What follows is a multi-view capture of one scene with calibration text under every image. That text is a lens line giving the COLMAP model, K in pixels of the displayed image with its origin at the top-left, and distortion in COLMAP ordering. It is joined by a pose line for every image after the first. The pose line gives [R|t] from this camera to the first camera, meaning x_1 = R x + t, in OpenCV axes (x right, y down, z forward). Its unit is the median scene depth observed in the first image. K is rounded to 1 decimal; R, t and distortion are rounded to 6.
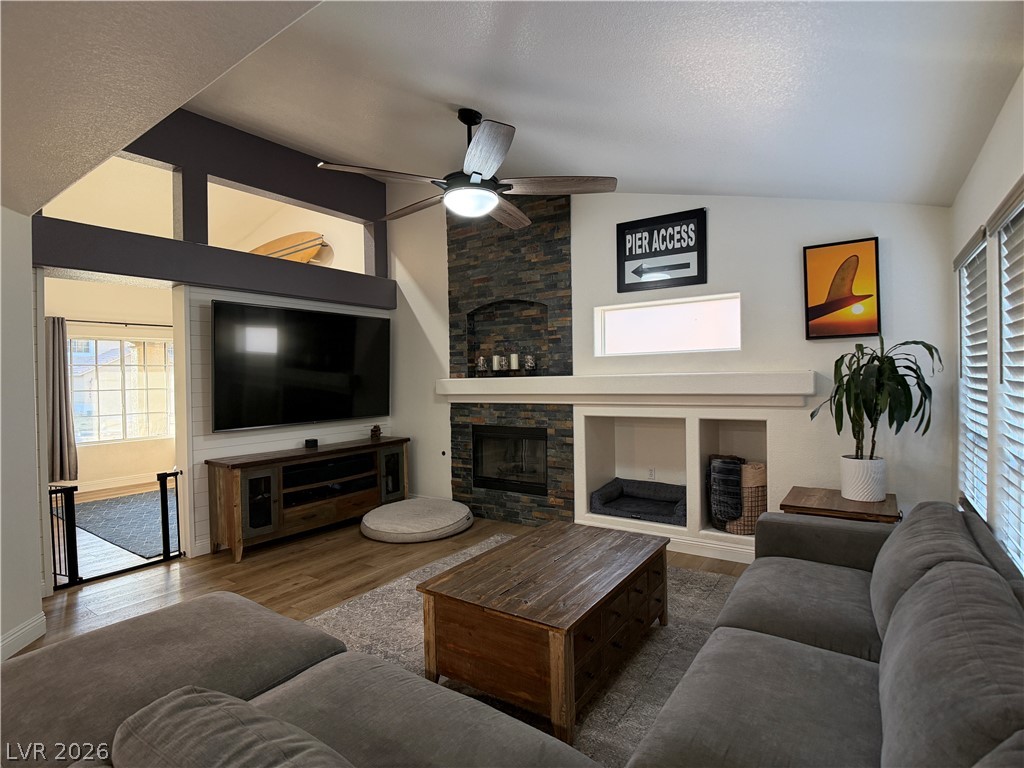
lens RADIAL K [[520.2, 0, 512.1], [0, 520.2, 382.0], [0, 0, 1]] dist [-0.005752, -0.018407]
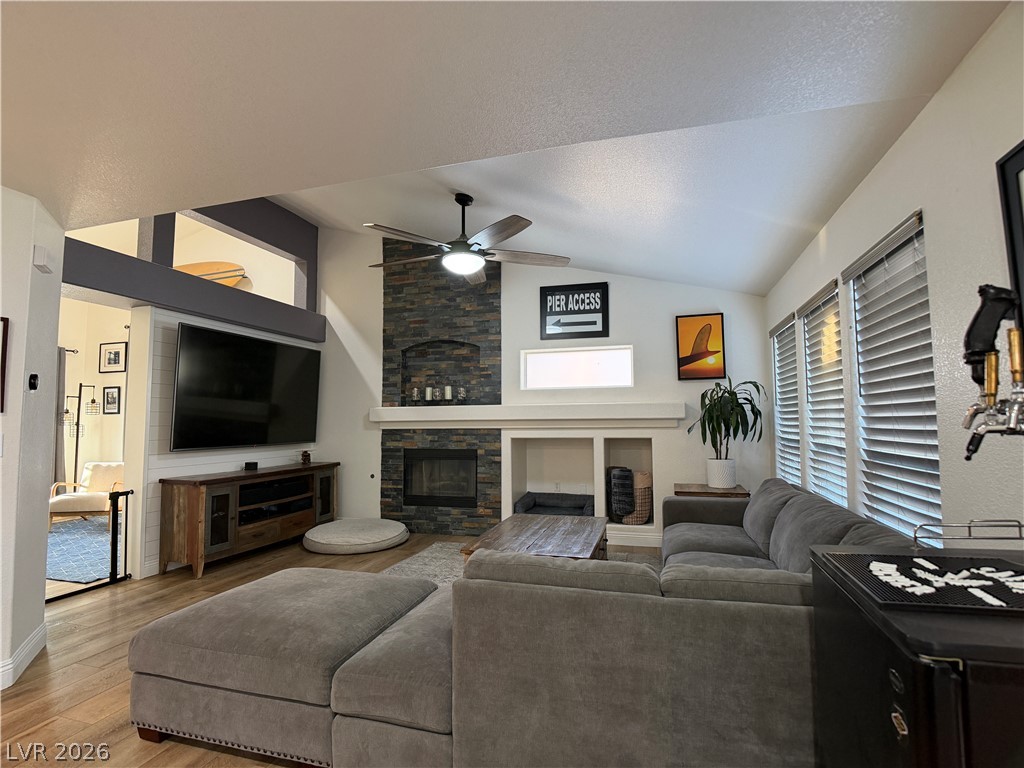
lens RADIAL K [[520.2, 0, 512.1], [0, 520.2, 382.0], [0, 0, 1]] dist [-0.005752, -0.018407]
pose [[0.948967, 0.037082, 0.313189, -0.252155], [-0.009294, 0.995920, -0.089758, 0.044777], [-0.315240, 0.082267, 0.945440, -0.168435]]
